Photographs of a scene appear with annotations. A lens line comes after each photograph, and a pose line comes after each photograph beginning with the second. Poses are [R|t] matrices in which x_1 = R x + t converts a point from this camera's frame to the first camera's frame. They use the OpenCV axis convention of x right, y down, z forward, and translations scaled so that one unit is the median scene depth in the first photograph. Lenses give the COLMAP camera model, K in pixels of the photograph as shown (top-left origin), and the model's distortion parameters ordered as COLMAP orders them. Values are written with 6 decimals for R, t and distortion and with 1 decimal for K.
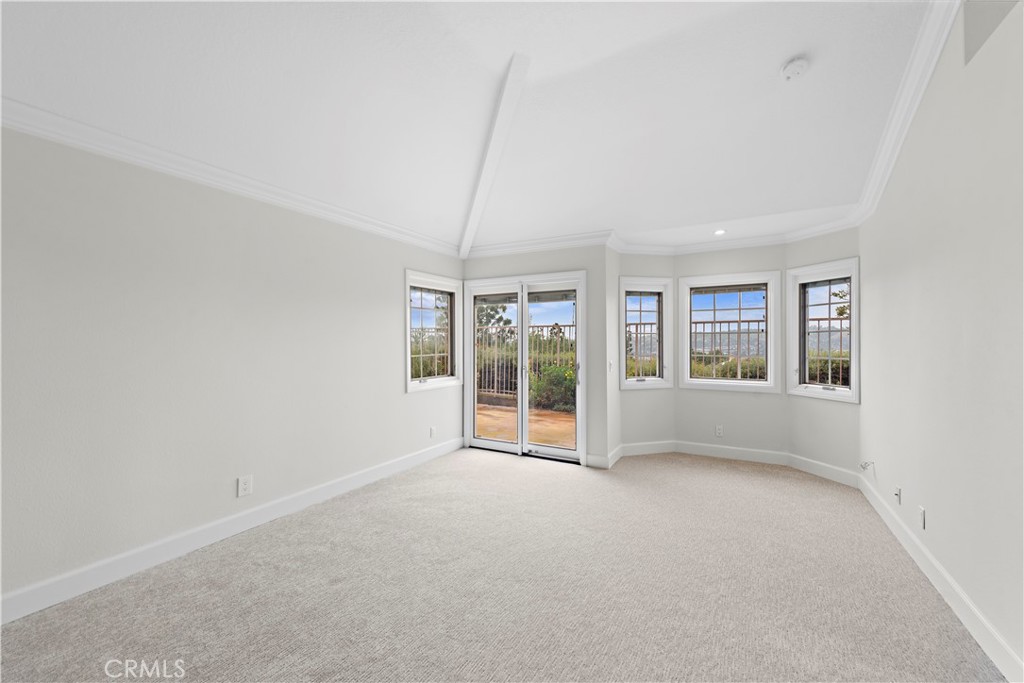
lens RADIAL K [[396.2, 0, 512.0], [0, 396.2, 341.5], [0, 0, 1]] dist [-0.000622, -0.000108]
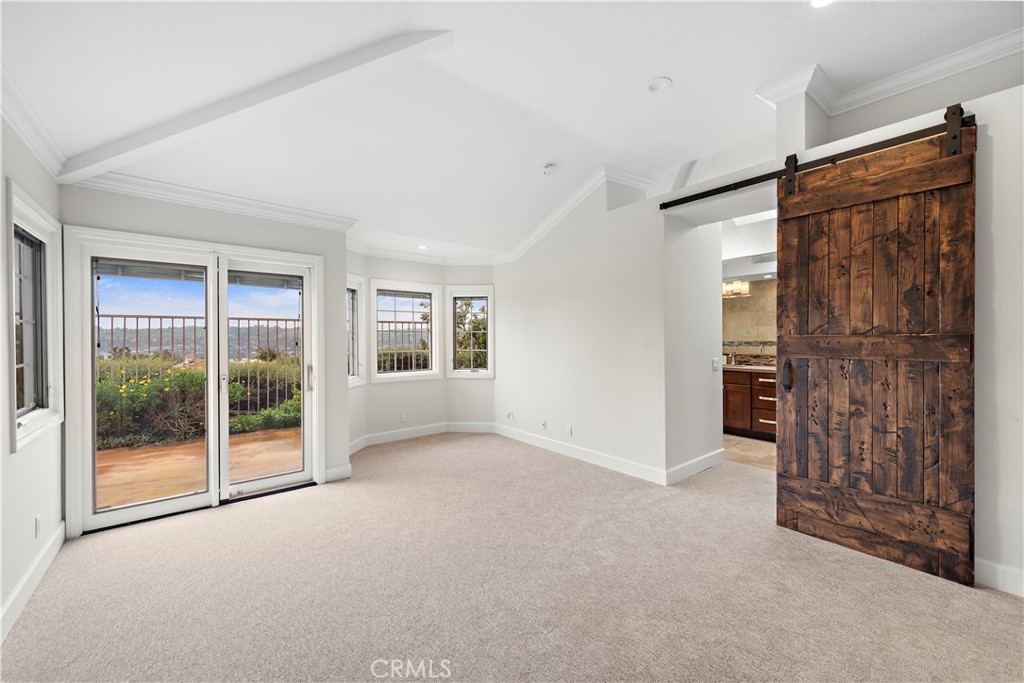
lens RADIAL K [[403.8, 0, 512.0], [0, 403.8, 341.5], [0, 0, 1]] dist [0.000740, -0.000152]
pose [[0.357186, -0.006374, 0.934012, -0.455120], [0.003121, 0.999979, 0.005631, 0.001269], [-0.934028, 0.000904, 0.357198, 0.280520]]
